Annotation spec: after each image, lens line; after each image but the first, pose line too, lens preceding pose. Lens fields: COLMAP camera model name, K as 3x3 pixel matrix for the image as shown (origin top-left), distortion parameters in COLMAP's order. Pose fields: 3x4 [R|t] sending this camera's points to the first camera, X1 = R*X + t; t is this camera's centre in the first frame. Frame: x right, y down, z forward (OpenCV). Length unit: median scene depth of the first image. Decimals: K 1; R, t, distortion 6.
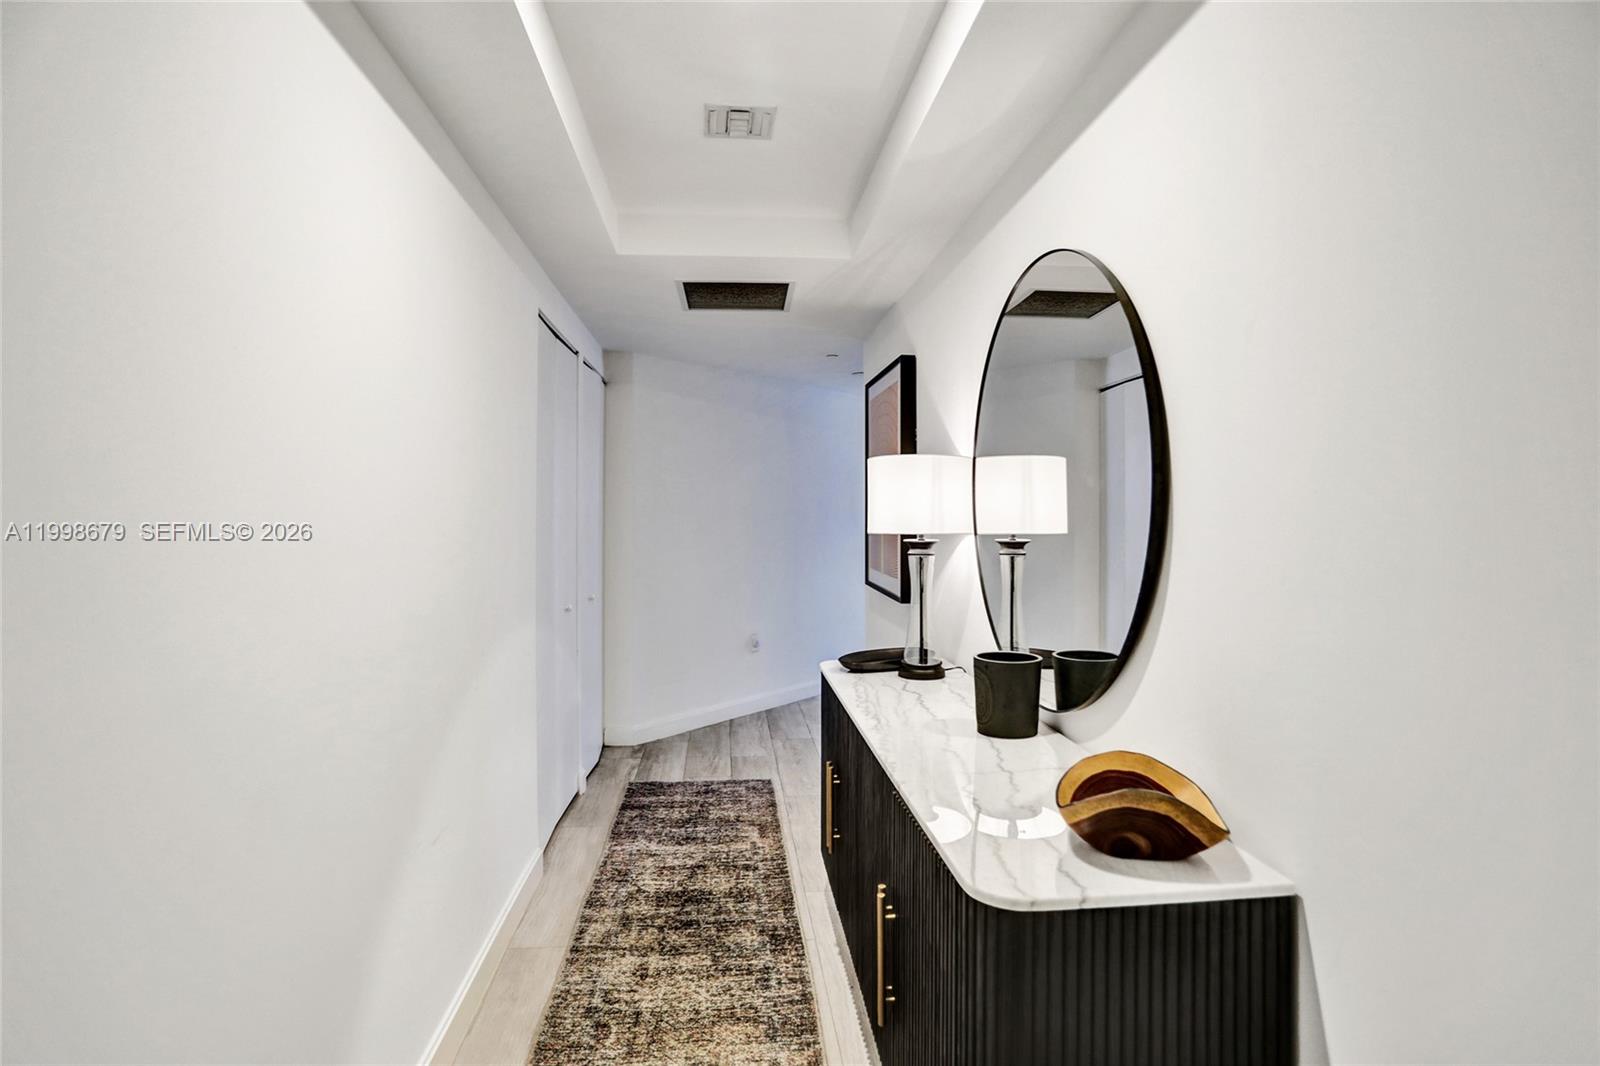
lens RADIAL K [[794.1, 0, 796.0], [0, 794.1, 545.4], [0, 0, 1]] dist [-0.076442, 0.037412]
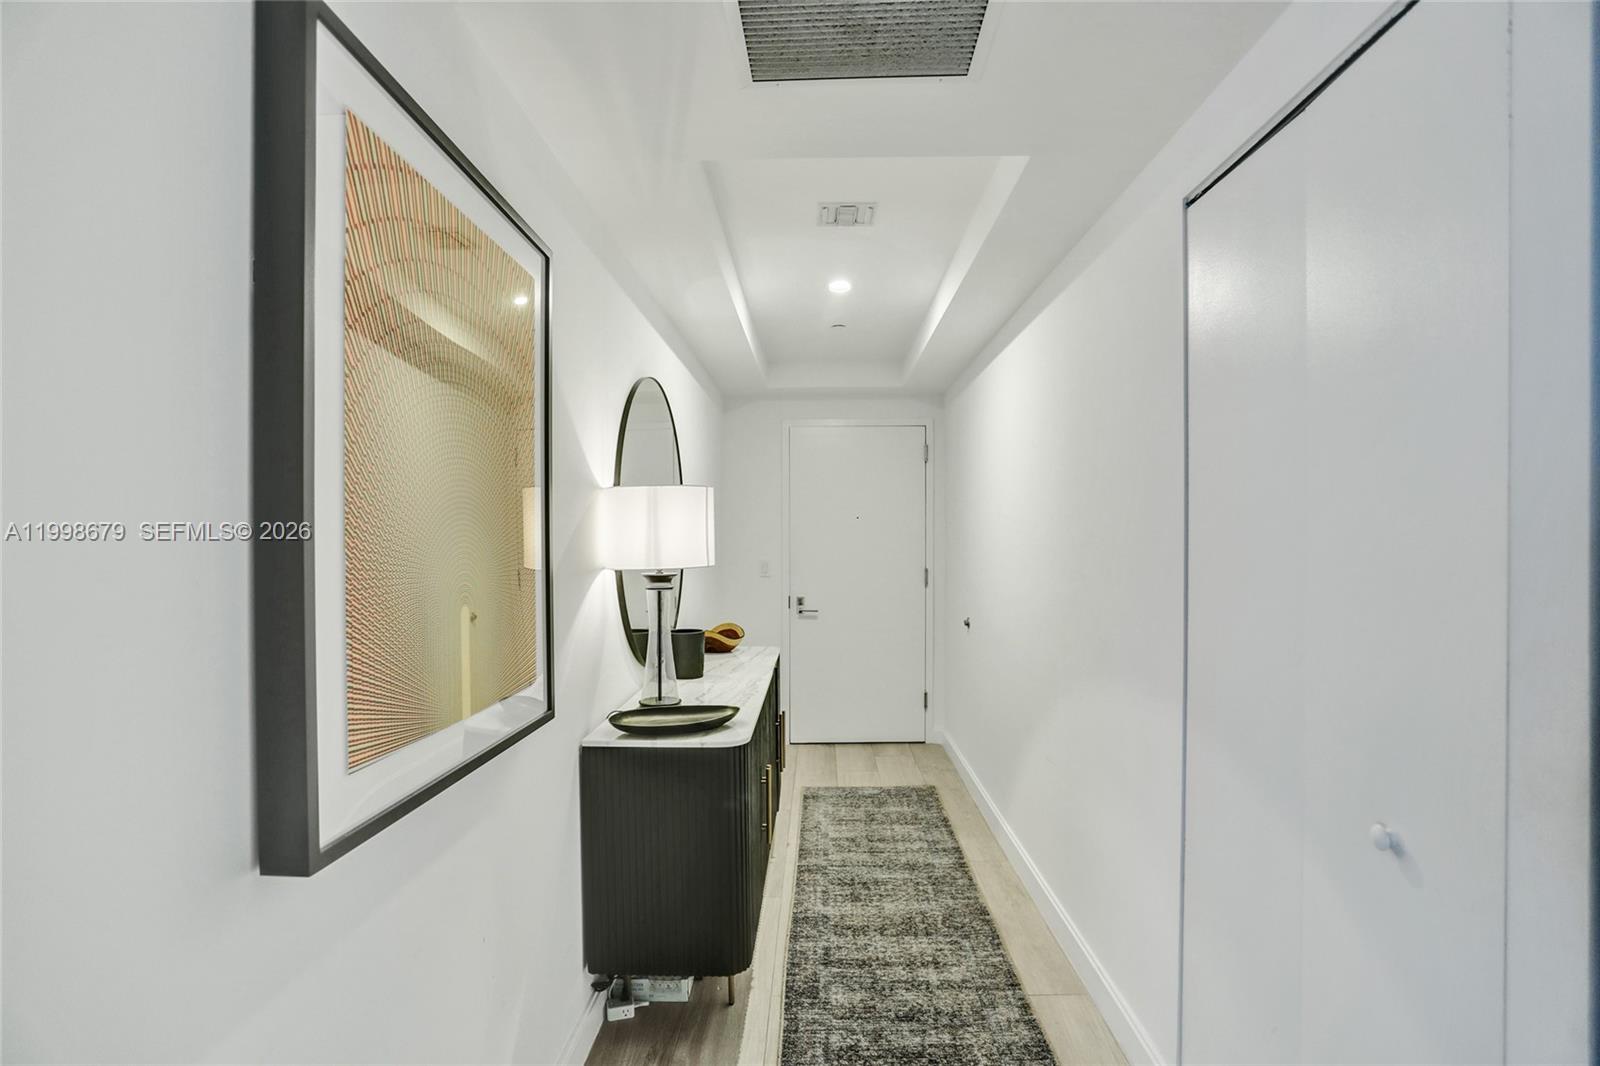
lens RADIAL K [[788.5, 0, 827.8], [0, 788.5, 543.3], [0, 0, 1]] dist [-0.026801, 0.000642]
pose [[-0.996819, 0.006030, 0.079474, -0.131069], [0.004486, 0.999798, -0.019588, -0.027123], [-0.079576, -0.019169, -0.996644, 2.073735]]
